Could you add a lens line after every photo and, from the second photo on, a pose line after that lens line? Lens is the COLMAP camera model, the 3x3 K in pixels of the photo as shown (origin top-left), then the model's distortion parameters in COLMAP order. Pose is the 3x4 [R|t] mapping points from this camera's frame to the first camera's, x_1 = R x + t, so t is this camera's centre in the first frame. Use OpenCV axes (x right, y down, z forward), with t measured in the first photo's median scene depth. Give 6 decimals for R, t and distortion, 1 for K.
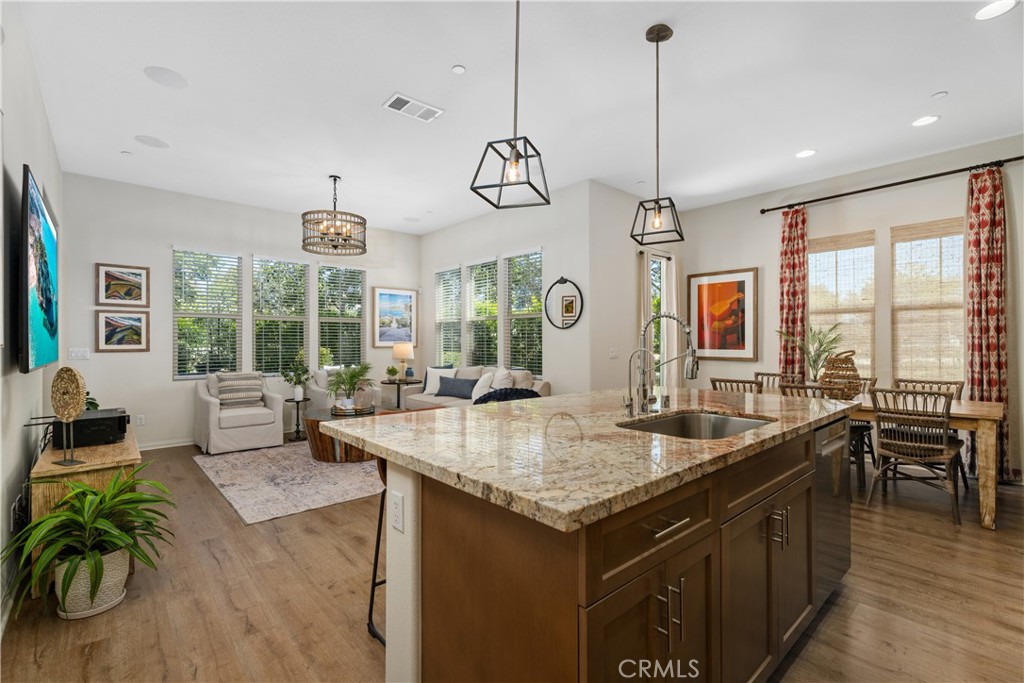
lens RADIAL K [[456.1, 0, 512.0], [0, 456.1, 338.3], [0, 0, 1]] dist [0.002796, 0.000516]
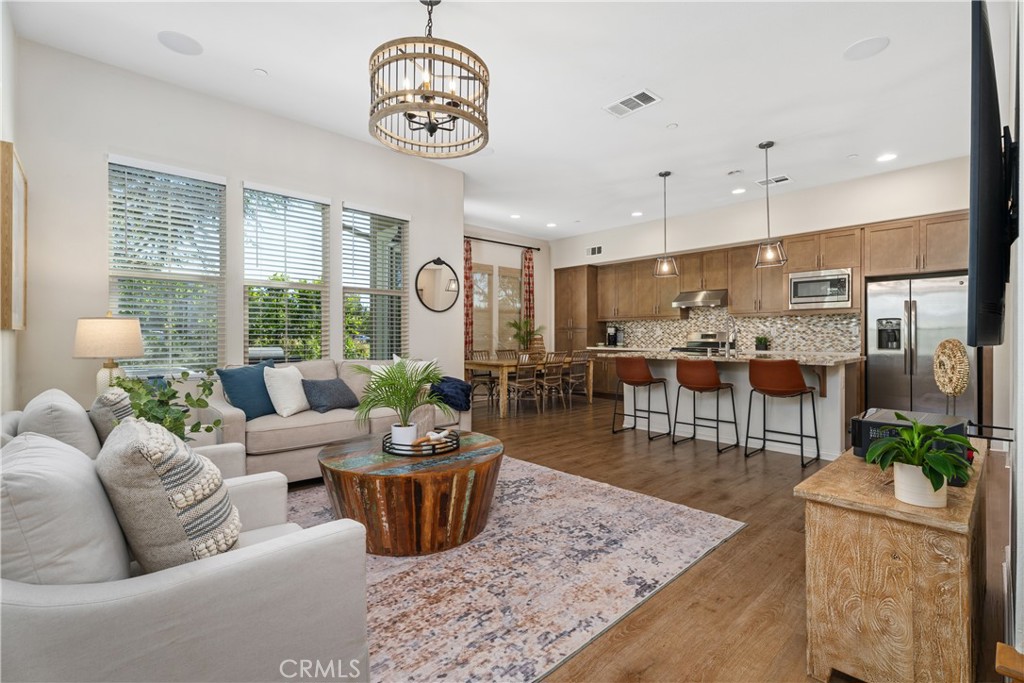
lens RADIAL K [[456.1, 0, 512.0], [0, 456.1, 338.3], [0, 0, 1]] dist [0.002796, 0.000516]
pose [[-0.017646, -0.004227, 0.999835, -1.030003], [-0.008729, 0.999954, 0.004074, 0.034858], [-0.999806, -0.008655, -0.017682, 1.043860]]
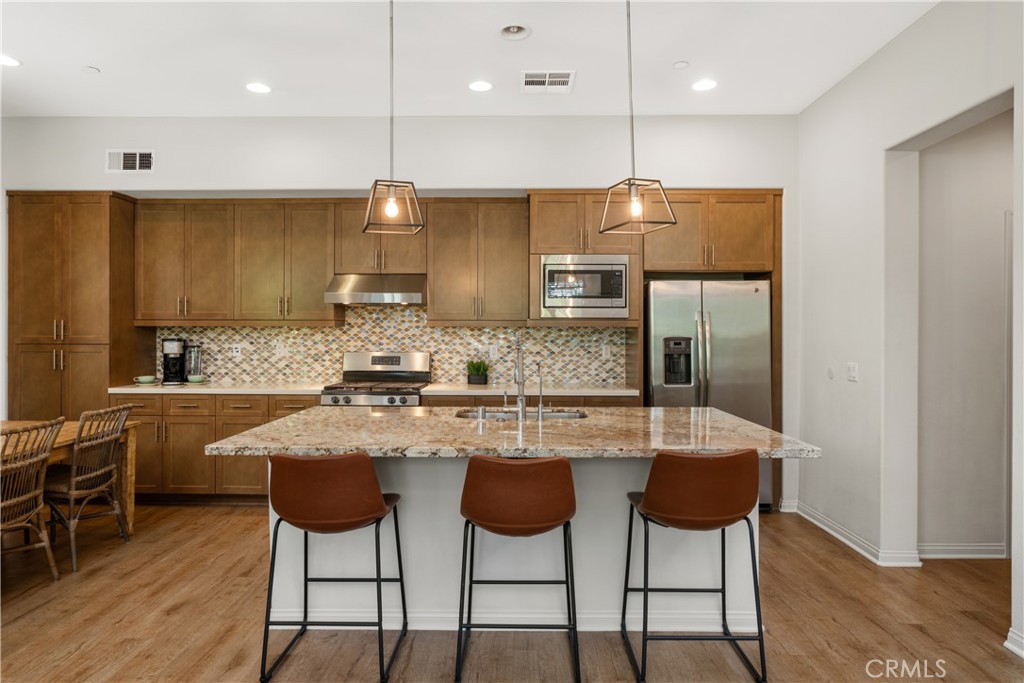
lens RADIAL K [[609.0, 0, 509.0], [0, 609.0, 334.1], [0, 0, 1]] dist [-0.017589, 0.013917]
pose [[-0.733948, -0.000999, 0.679205, -0.337241], [-0.007856, 0.999945, -0.007017, -0.017456], [-0.679160, -0.010486, -0.733915, 0.998361]]
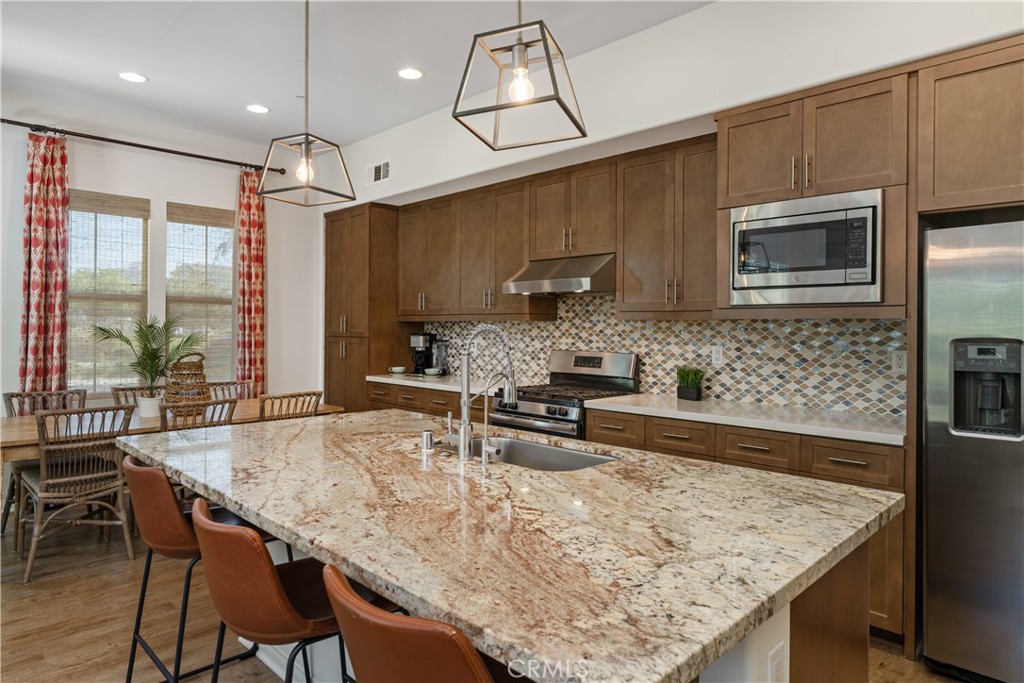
lens RADIAL K [[615.3, 0, 512.3], [0, 615.3, 330.9], [0, 0, 1]] dist [-0.024773, 0.019215]
pose [[-0.053967, -0.003551, 0.998536, -0.338396], [-0.016937, 0.999853, 0.002640, -0.022676], [-0.998399, -0.016770, -0.054019, 0.459353]]
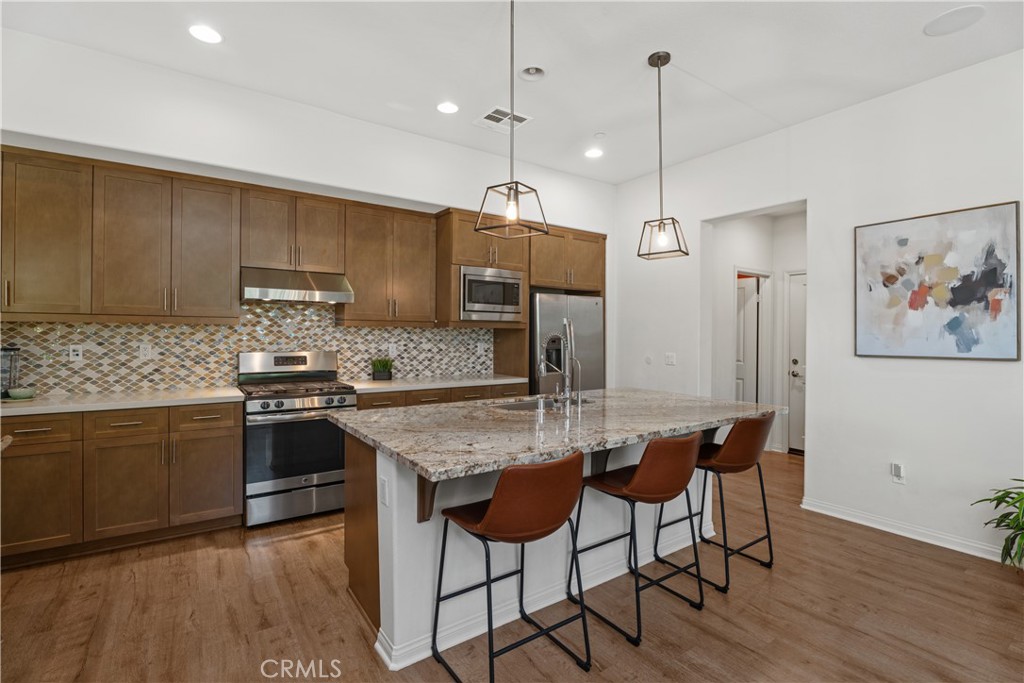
lens RADIAL K [[470.4, 0, 511.7], [0, 470.4, 335.7], [0, 0, 1]] dist [-0.012438, -0.000758]
pose [[-0.992734, -0.004991, 0.120227, 0.131870], [-0.005877, 0.999958, -0.007019, -0.015591], [-0.120187, -0.007675, -0.992722, 1.116712]]
